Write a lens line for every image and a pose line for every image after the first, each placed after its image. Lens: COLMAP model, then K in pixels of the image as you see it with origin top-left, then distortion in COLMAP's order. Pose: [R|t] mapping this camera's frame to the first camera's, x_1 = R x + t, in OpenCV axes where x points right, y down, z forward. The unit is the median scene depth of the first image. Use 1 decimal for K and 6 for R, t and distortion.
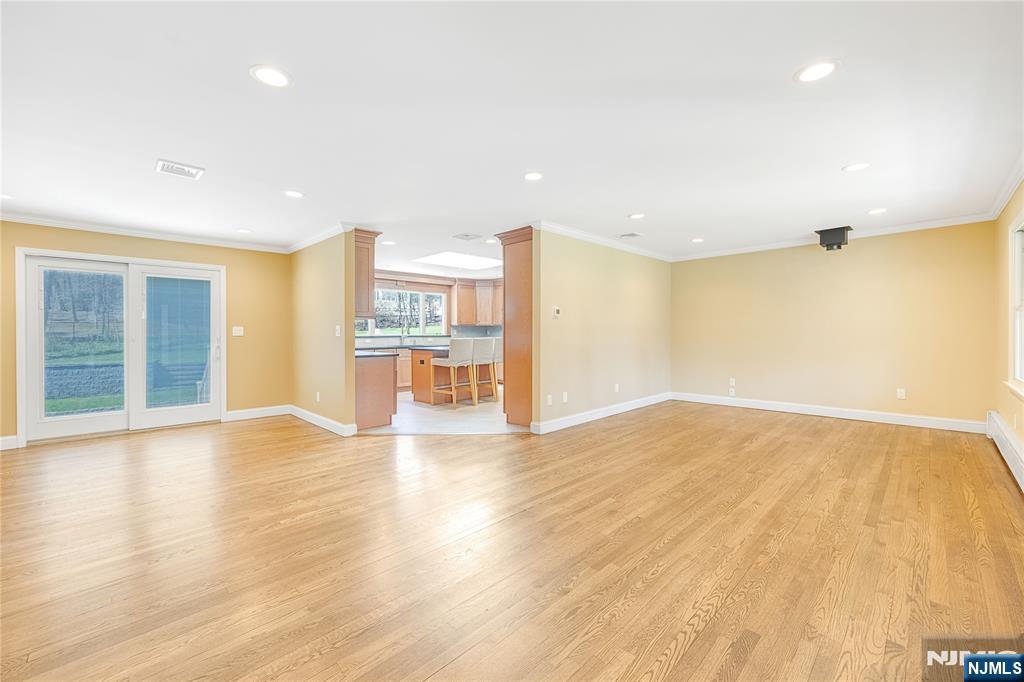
lens RADIAL K [[418.8, 0, 516.9], [0, 418.8, 333.5], [0, 0, 1]] dist [-0.001216, -0.000188]
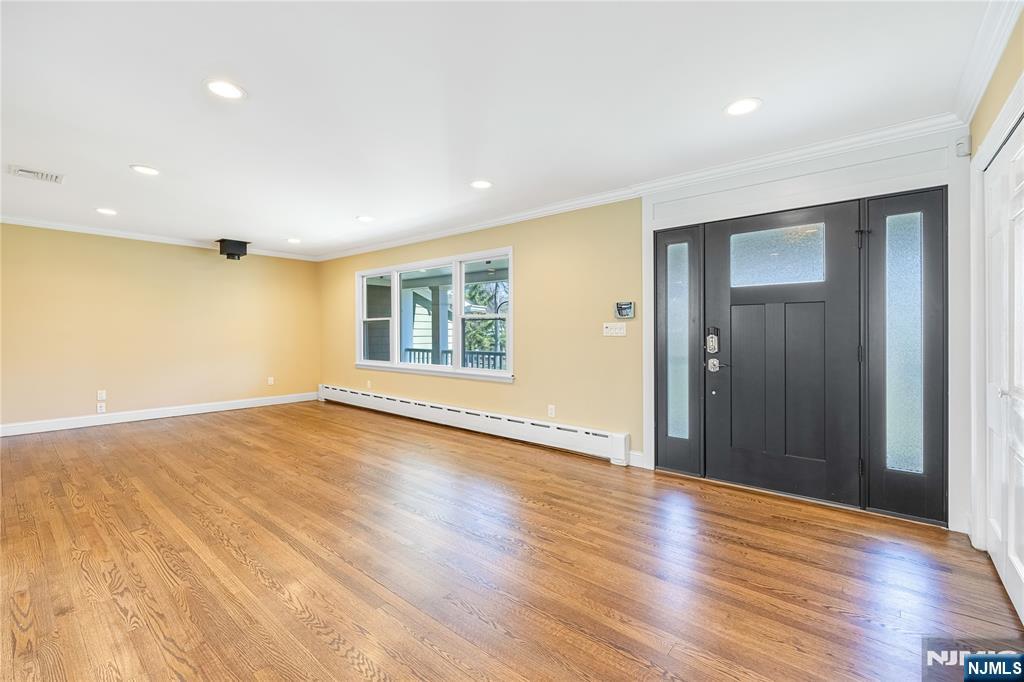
lens RADIAL K [[418.8, 0, 471.3], [0, 418.8, 336.4], [0, 0, 1]] dist [-0.001216, -0.000188]
pose [[-0.013632, -0.003452, 0.999901, -0.554135], [0.000927, 0.999994, 0.003465, 0.002972], [-0.999907, 0.000974, -0.013629, 0.573551]]
